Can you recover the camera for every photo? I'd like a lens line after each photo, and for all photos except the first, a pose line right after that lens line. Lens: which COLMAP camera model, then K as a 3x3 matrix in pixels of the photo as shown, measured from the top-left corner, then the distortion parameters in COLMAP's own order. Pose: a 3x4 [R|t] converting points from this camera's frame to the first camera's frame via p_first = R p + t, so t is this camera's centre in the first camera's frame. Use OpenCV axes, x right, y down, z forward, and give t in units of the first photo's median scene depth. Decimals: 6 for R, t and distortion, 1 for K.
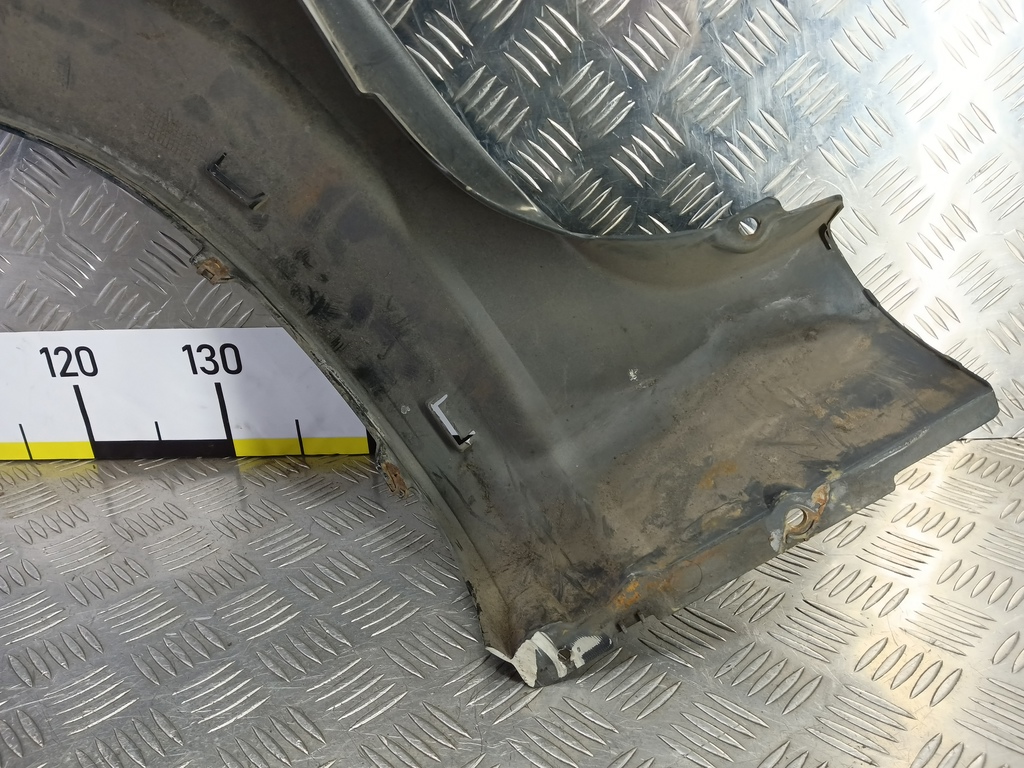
lens RADIAL K [[820.3, 0, 515.7], [0, 820.3, 387.5], [0, 0, 1]] dist [0.131675, -0.275126]
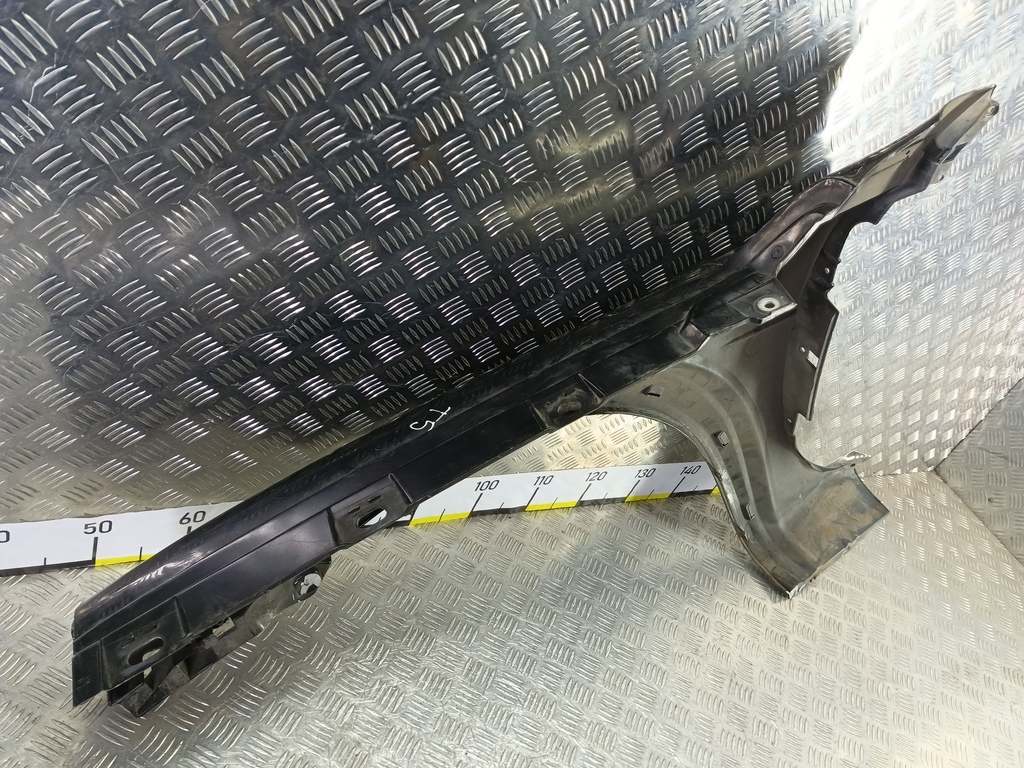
lens RADIAL K [[820.3, 0, 515.7], [0, 820.3, 387.5], [0, 0, 1]] dist [0.131675, -0.275126]
pose [[0.821719, -0.001169, 0.569892, -2.505651], [-0.193157, 0.940237, 0.280438, -1.063897], [-0.536161, -0.340519, 0.772384, -0.691872]]
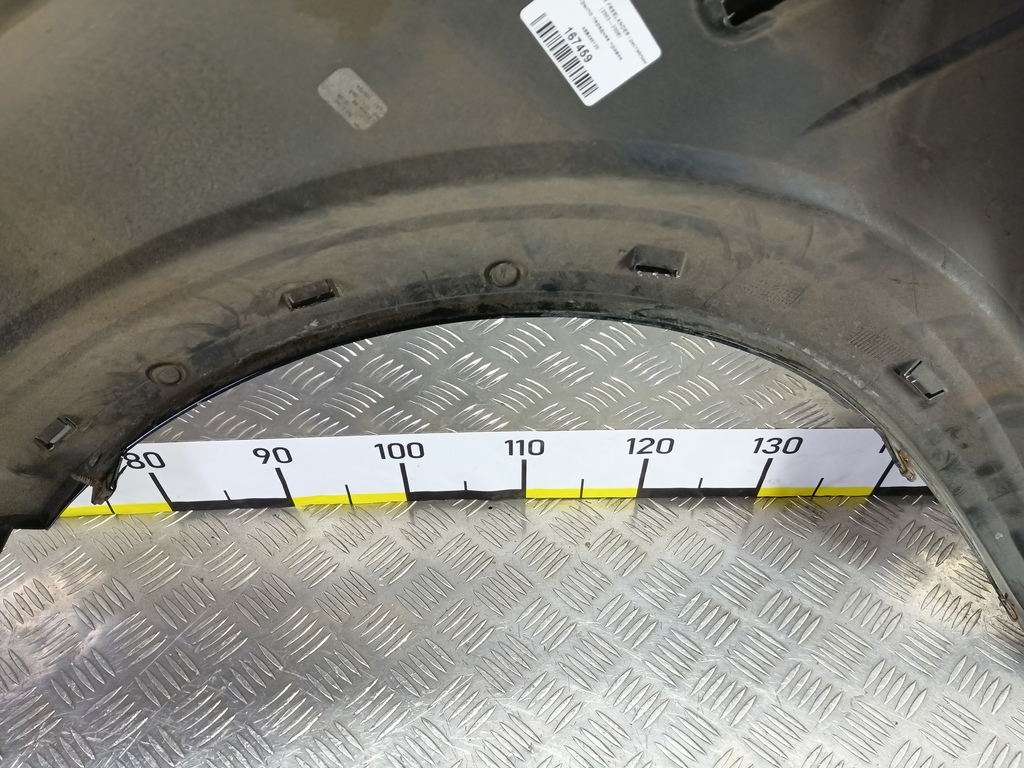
lens RADIAL K [[820.3, 0, 515.7], [0, 820.3, 387.5], [0, 0, 1]] dist [0.131675, -0.275126]
pose [[0.998013, -0.013431, 0.061561, -0.983758], [-0.013428, 0.909238, 0.416060, -0.723527], [-0.061561, -0.416060, 0.907251, -0.004841]]
